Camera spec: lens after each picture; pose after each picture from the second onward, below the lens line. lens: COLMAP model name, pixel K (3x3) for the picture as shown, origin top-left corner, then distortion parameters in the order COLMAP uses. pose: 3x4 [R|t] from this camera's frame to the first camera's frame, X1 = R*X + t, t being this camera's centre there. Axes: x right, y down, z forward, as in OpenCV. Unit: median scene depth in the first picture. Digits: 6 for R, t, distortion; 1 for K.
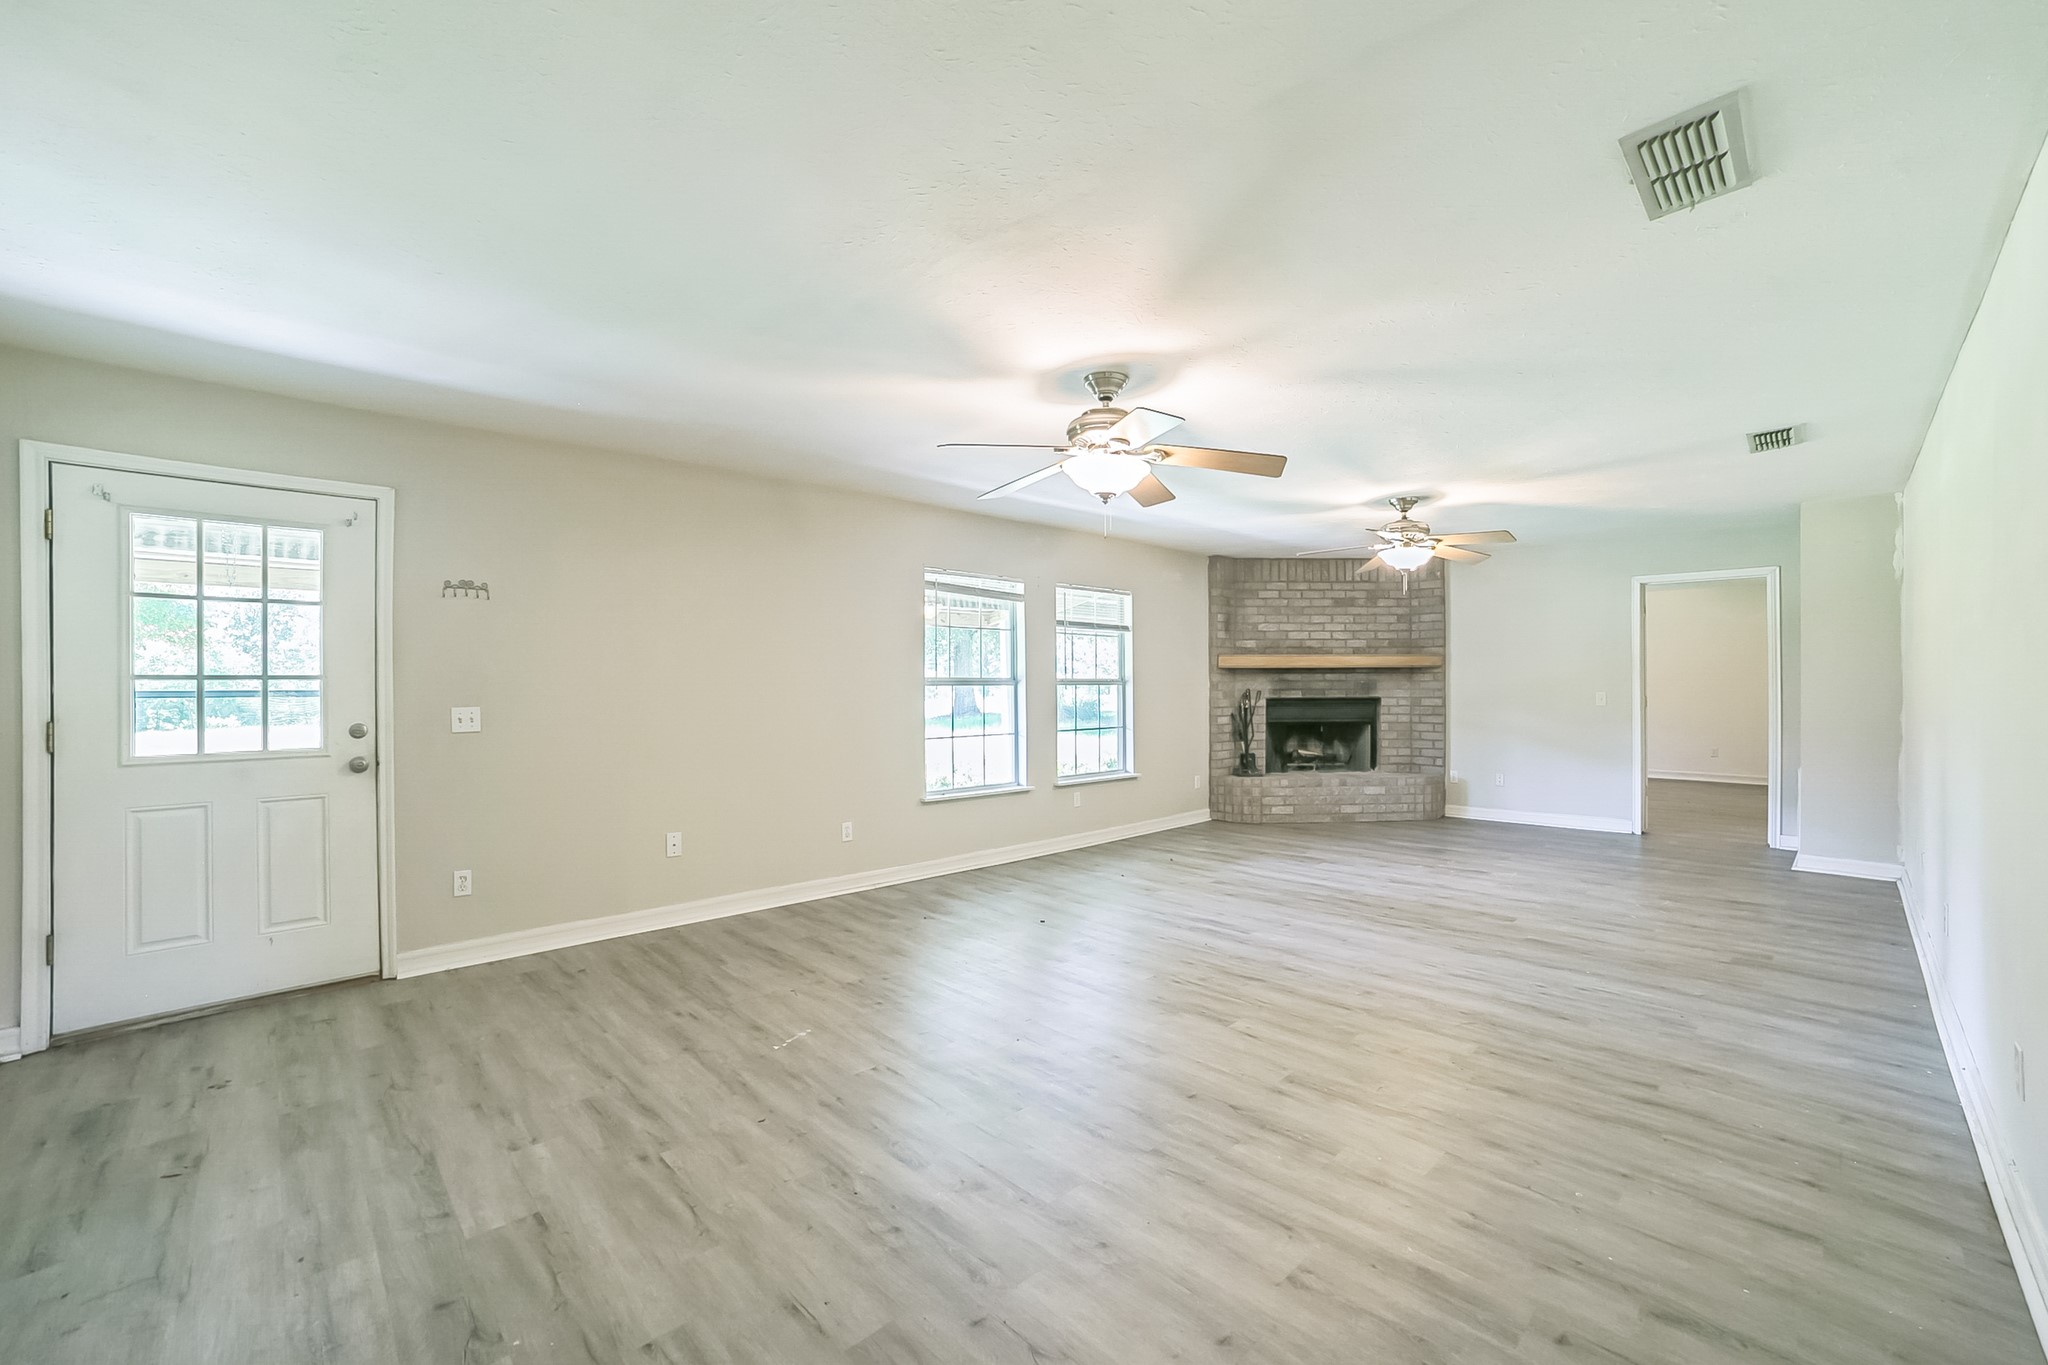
lens RADIAL K [[823.7, 0, 1036.3], [0, 823.7, 694.4], [0, 0, 1]] dist [-0.001088, 0.000097]
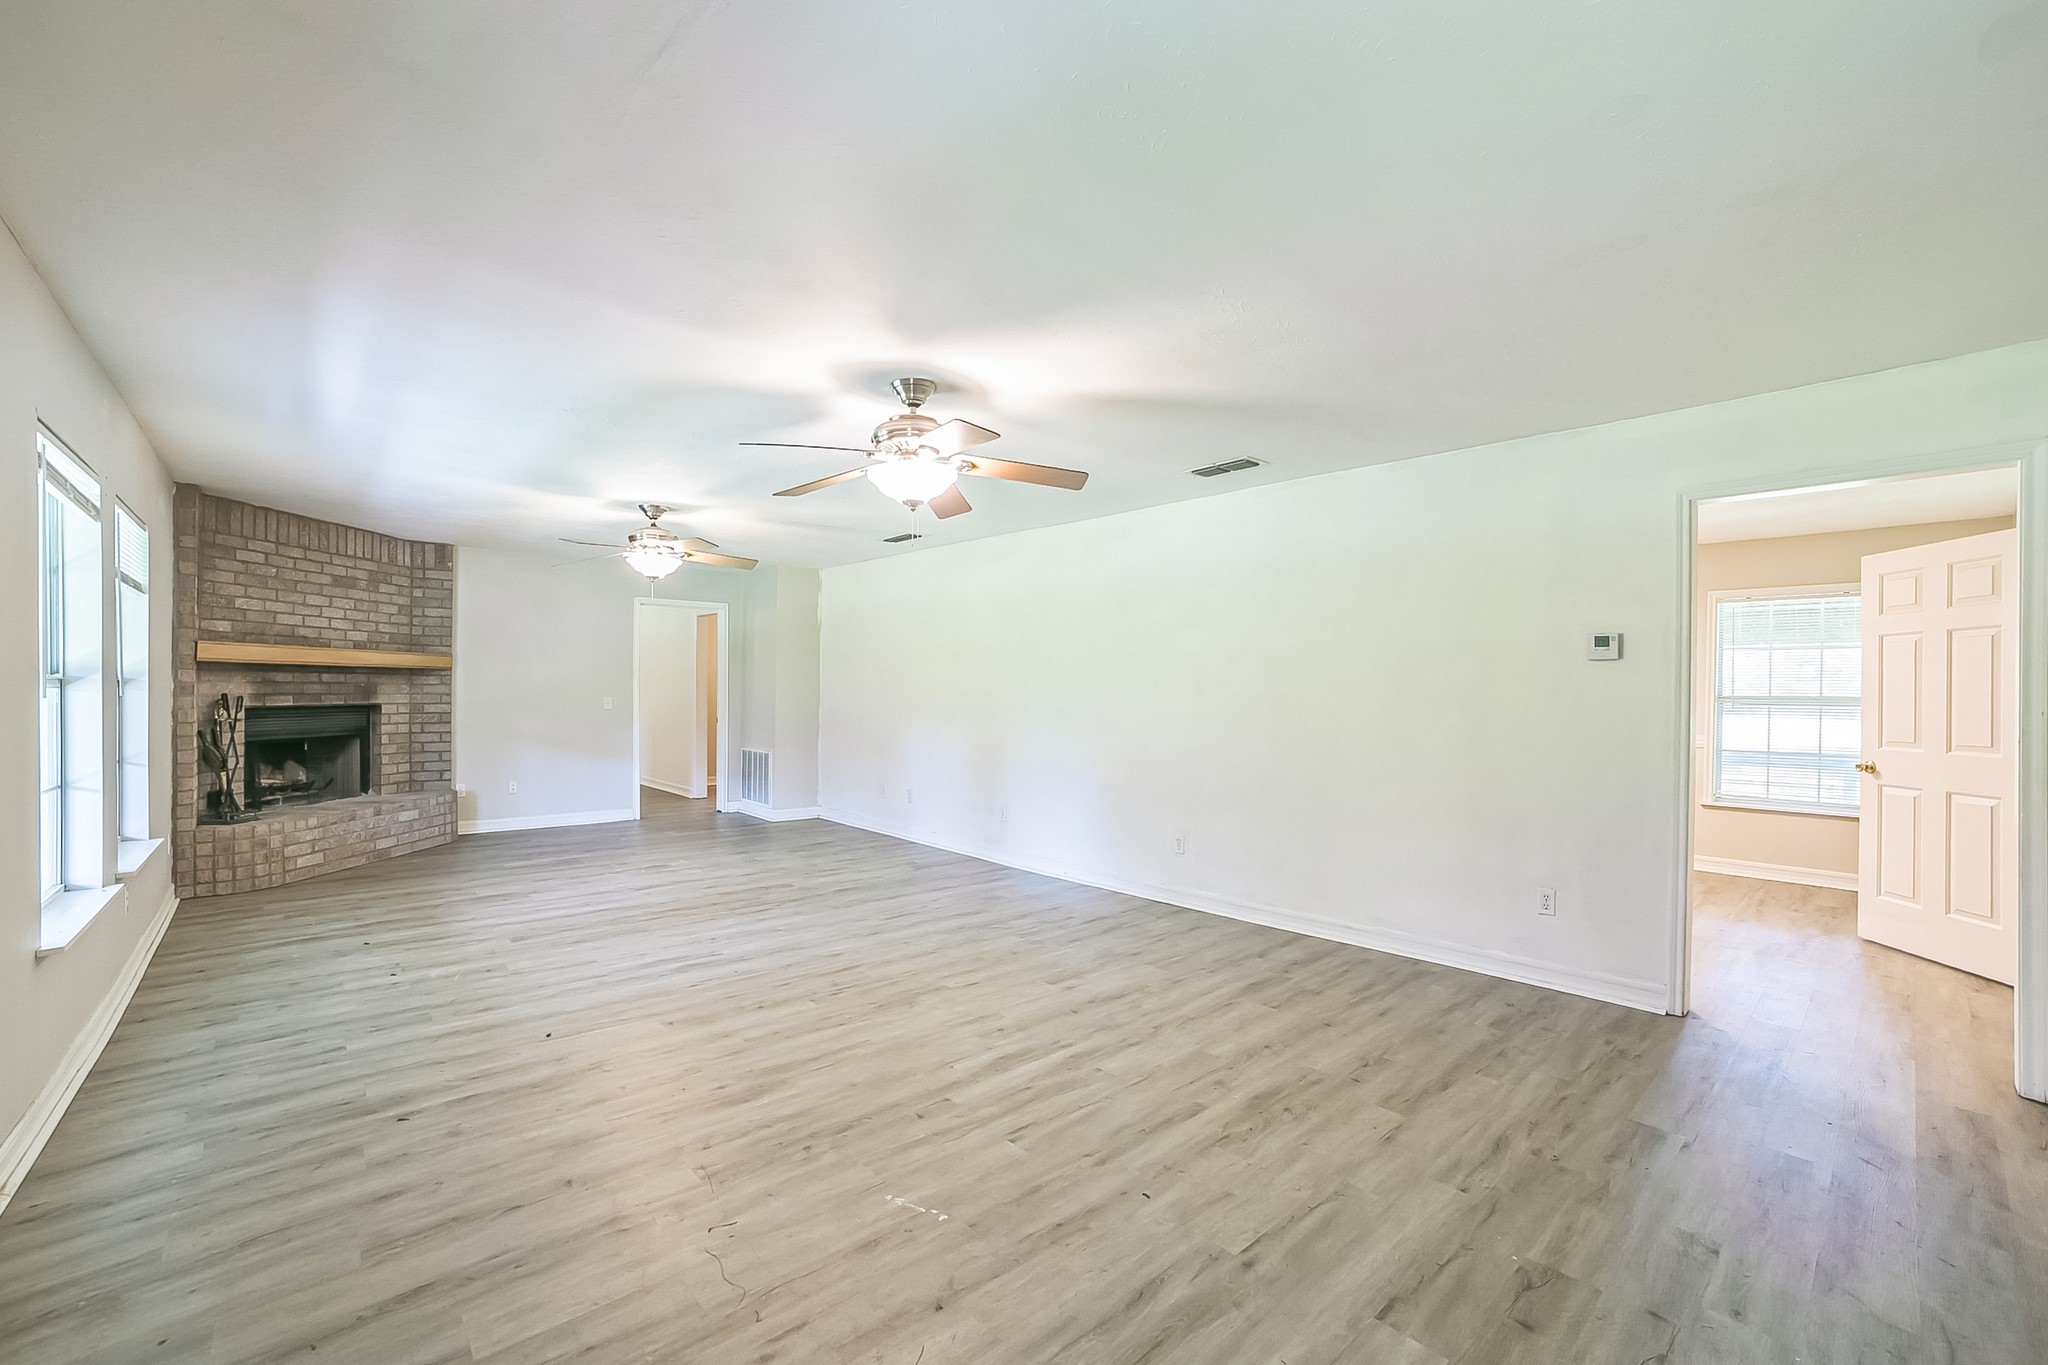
lens RADIAL K [[866.1, 0, 1012.1], [0, 866.1, 695.0], [0, 0, 1]] dist [-0.018463, 0.000364]
pose [[0.101026, -0.000985, 0.994883, -0.368051], [-0.002473, 0.999996, 0.001241, -0.007615], [-0.994881, -0.002585, 0.101023, 0.290782]]
